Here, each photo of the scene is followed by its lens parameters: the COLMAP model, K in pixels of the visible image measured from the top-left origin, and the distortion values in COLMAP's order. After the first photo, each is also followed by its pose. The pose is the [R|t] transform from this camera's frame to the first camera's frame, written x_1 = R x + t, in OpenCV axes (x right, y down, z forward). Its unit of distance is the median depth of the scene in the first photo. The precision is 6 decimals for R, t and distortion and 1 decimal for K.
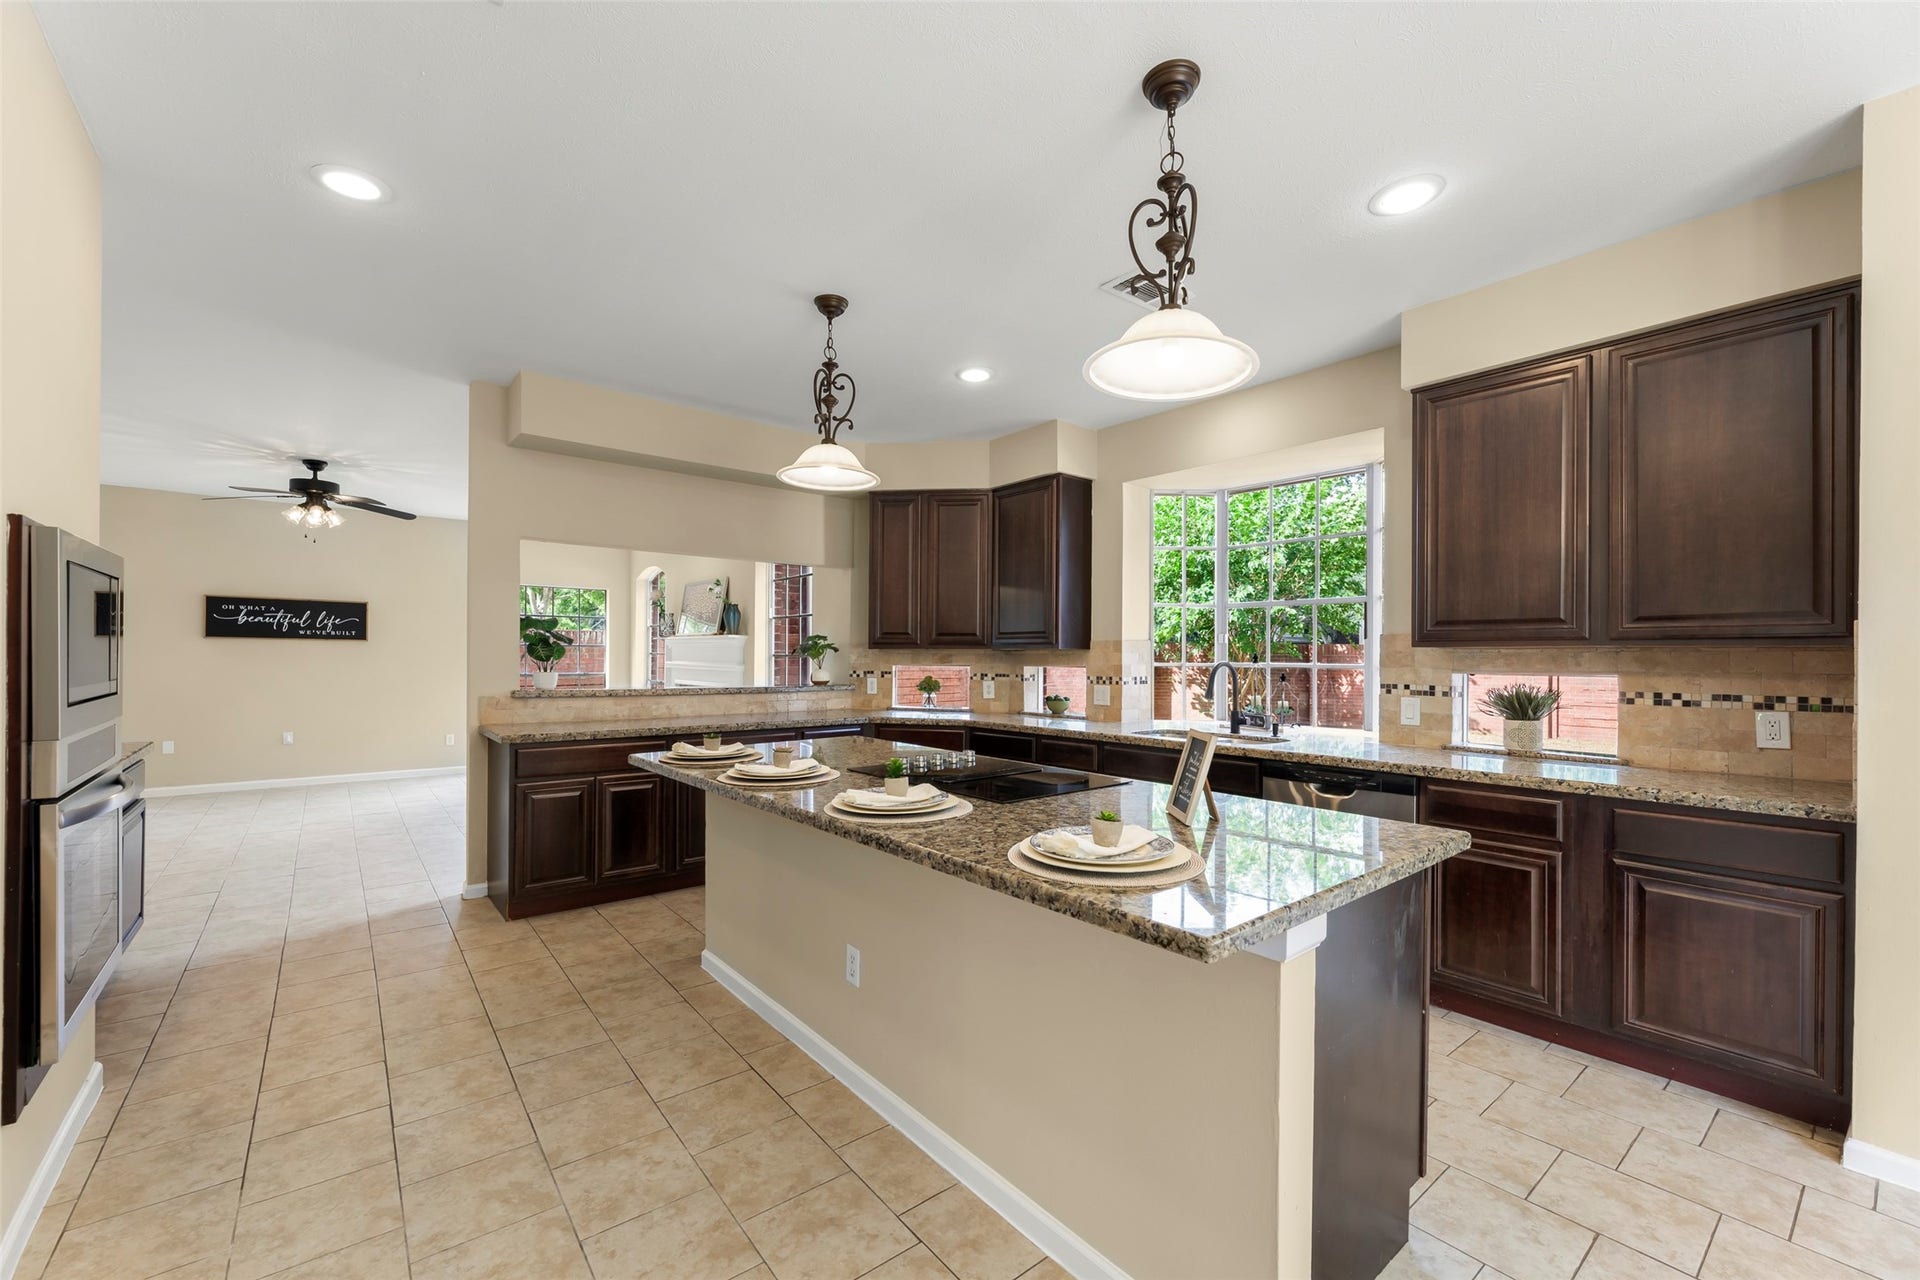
lens RADIAL K [[780.3, 0, 953.7], [0, 780.3, 652.9], [0, 0, 1]] dist [-0.000126, 0.000142]
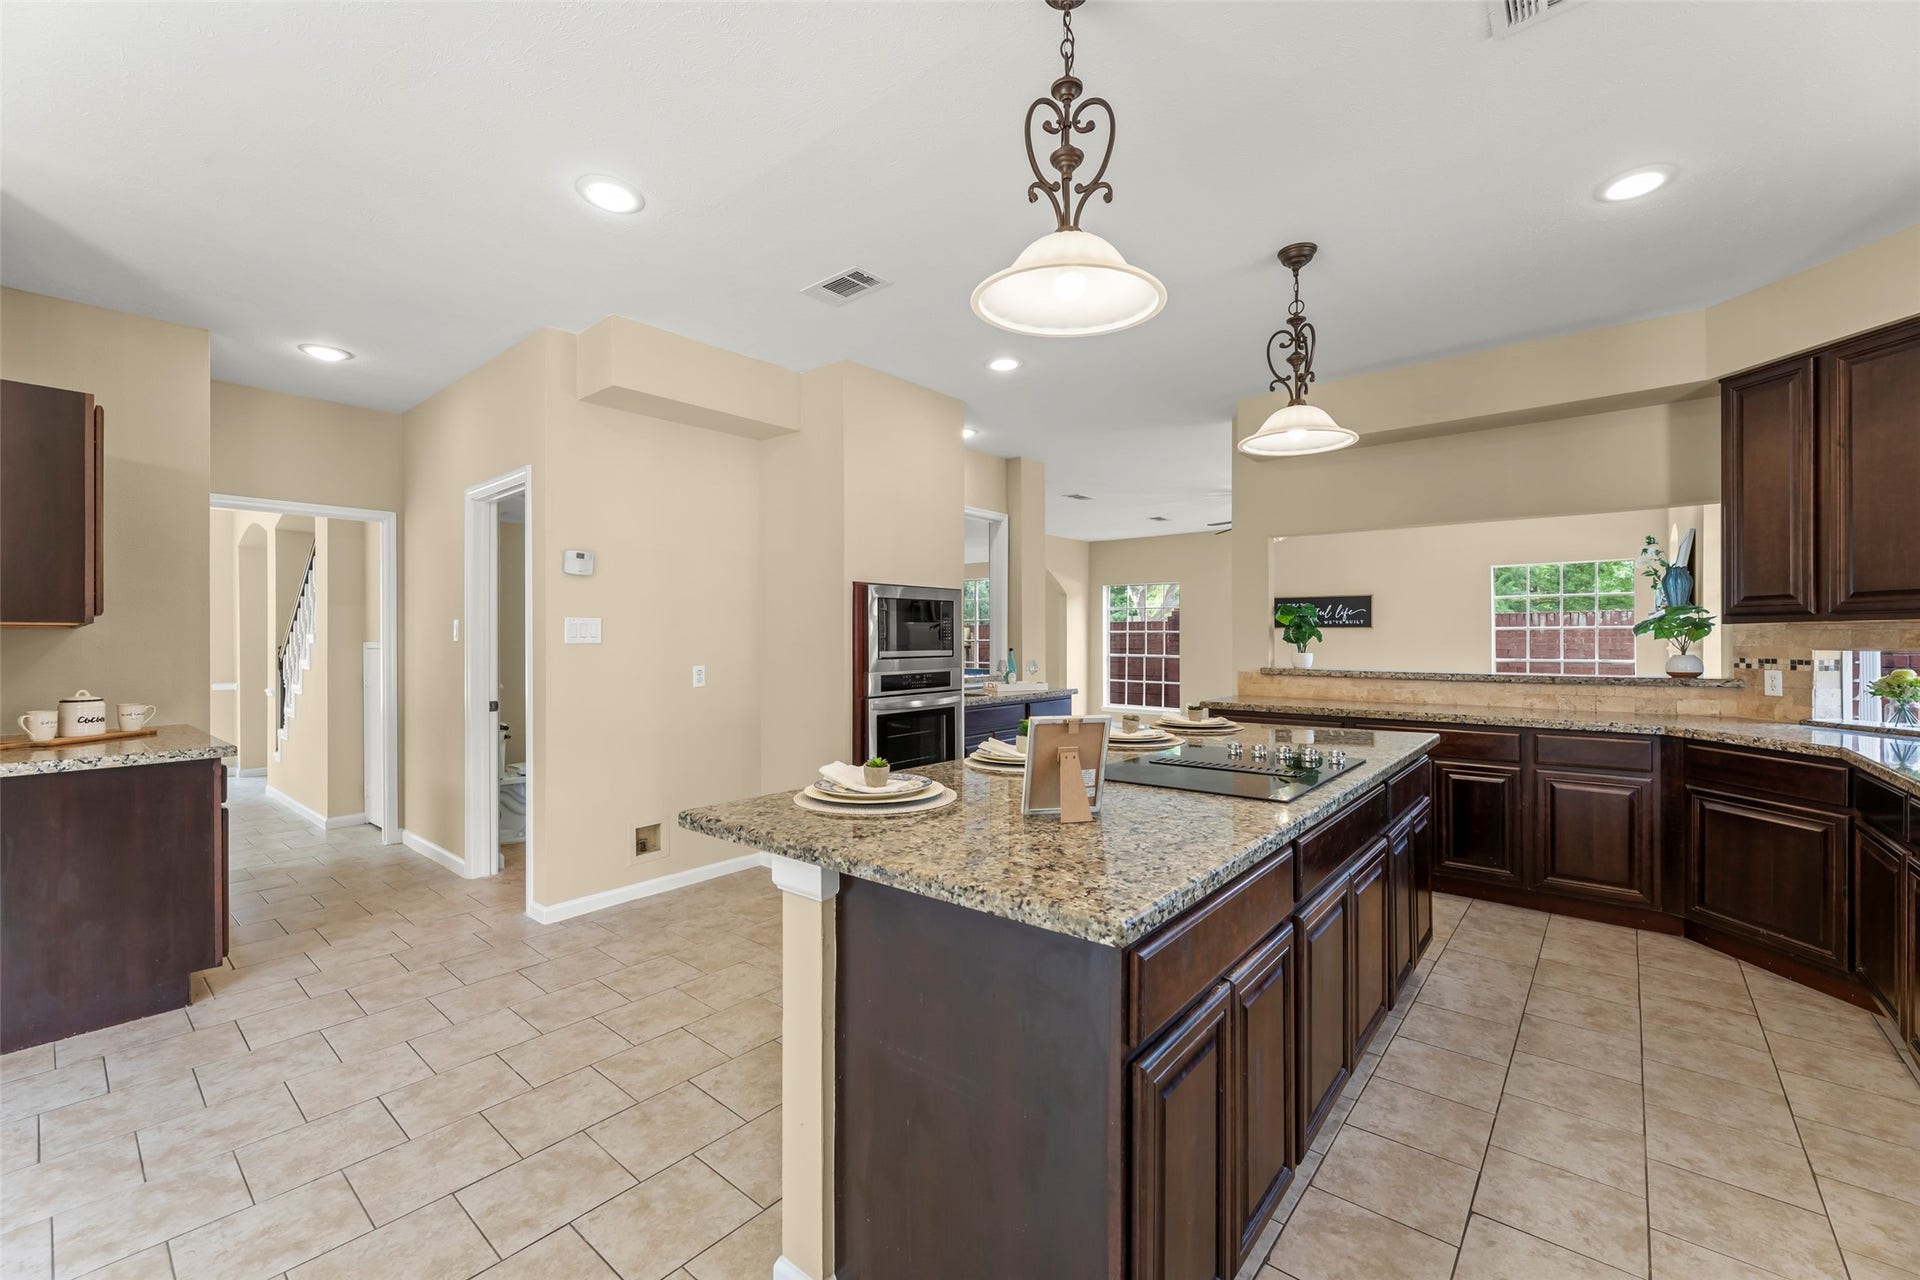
lens RADIAL K [[780.3, 0, 942.4], [0, 780.3, 630.1], [0, 0, 1]] dist [-0.000126, 0.000142]
pose [[0.174839, -0.019922, -0.984395, 0.671183], [0.006052, 0.999798, -0.019158, 0.014331], [0.984578, -0.002608, 0.174925, 0.420413]]
